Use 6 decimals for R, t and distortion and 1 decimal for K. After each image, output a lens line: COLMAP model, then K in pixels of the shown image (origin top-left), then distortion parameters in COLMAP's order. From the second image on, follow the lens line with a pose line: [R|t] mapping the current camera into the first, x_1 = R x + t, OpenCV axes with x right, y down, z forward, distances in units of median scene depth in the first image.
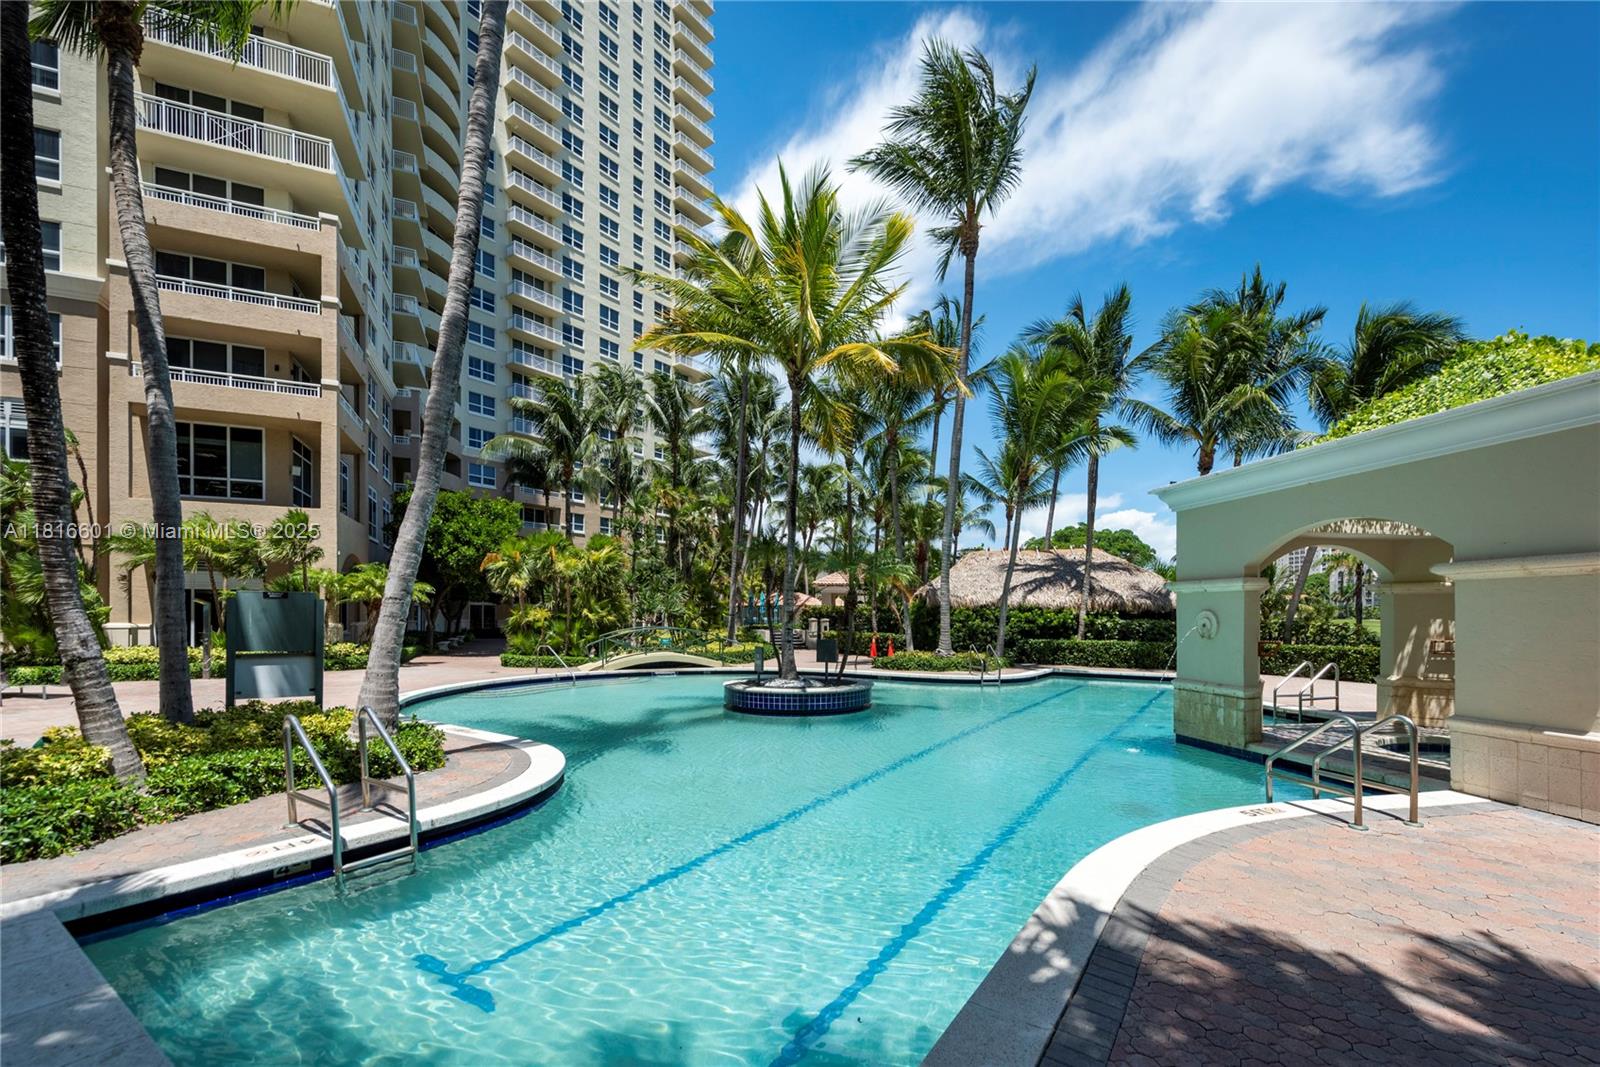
lens RADIAL K [[661.4, 0, 802.0], [0, 661.4, 620.4], [0, 0, 1]] dist [-0.001074, -0.000135]
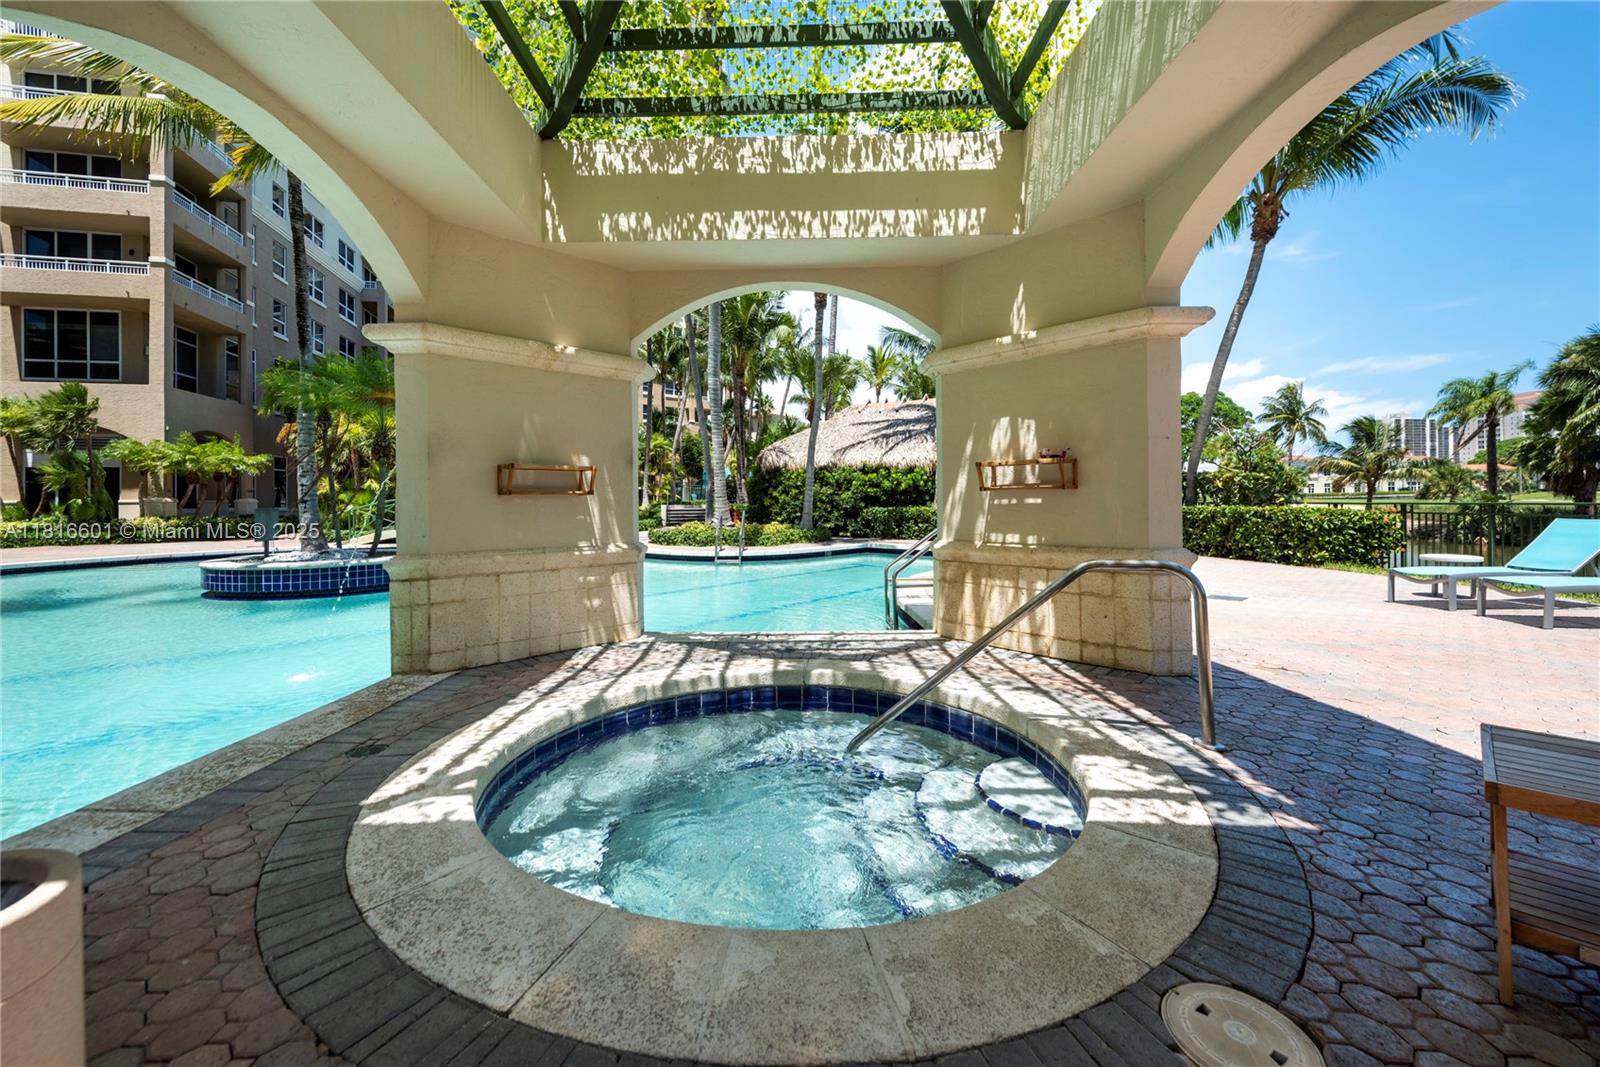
lens RADIAL K [[639.6, 0, 796.3], [0, 639.6, 500.3], [0, 0, 1]] dist [0.001284, 0.000110]
pose [[0.979694, -0.014411, -0.199981, 0.513839], [0.012664, 0.999870, -0.010012, 0.033723], [0.200099, 0.007276, 0.979749, 0.295478]]
